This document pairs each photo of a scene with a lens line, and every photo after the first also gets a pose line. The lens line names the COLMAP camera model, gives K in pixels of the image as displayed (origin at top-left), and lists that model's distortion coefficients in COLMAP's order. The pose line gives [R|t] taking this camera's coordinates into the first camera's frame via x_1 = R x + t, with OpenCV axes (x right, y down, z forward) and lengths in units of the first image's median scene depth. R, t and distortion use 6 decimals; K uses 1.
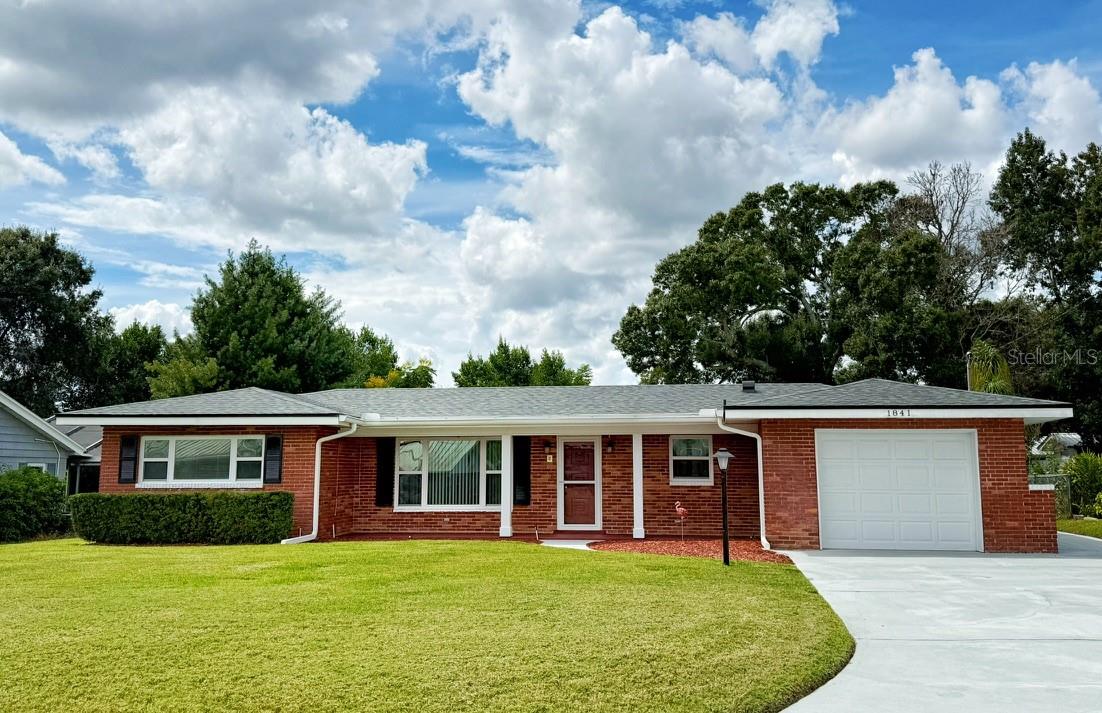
lens RADIAL K [[1084.2, 0, 551.9], [0, 1084.2, 345.5], [0, 0, 1]] dist [0.071857, 0.000000]
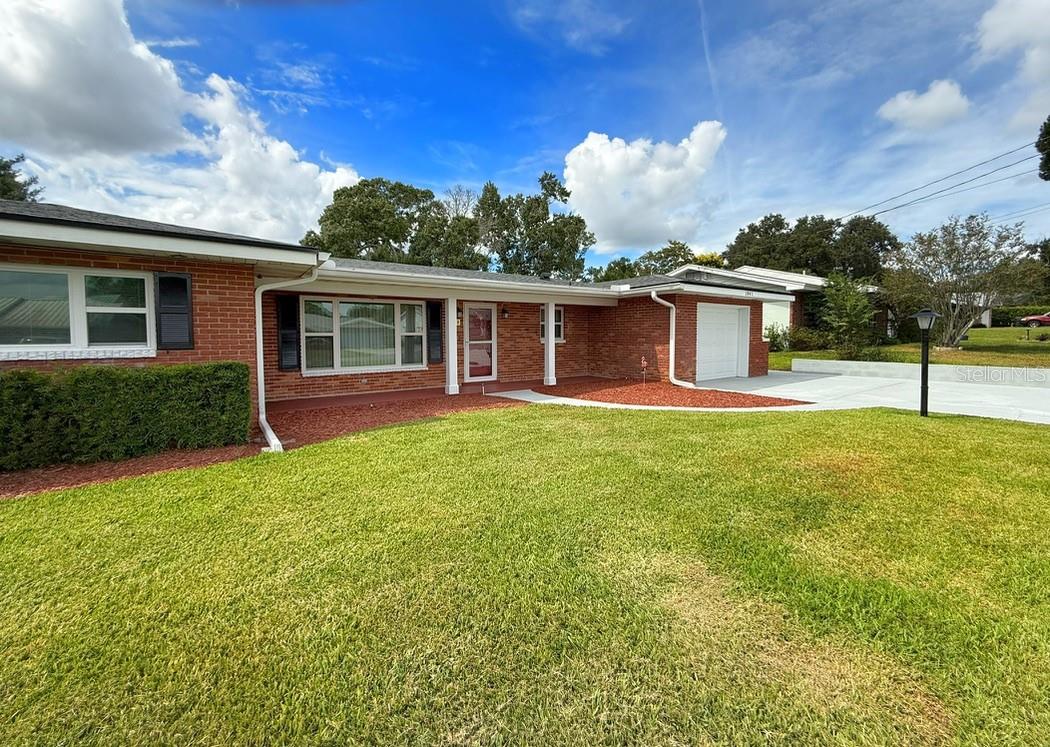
lens RADIAL K [[425.7, 0, 530.8], [0, 425.7, 356.2], [0, 0, 1]] dist [0.000163, -0.000187]
pose [[0.722505, -0.037498, 0.690348, -0.273100], [-0.075401, 0.988298, 0.132595, 0.080065], [-0.687241, -0.147854, 0.711223, 0.667197]]
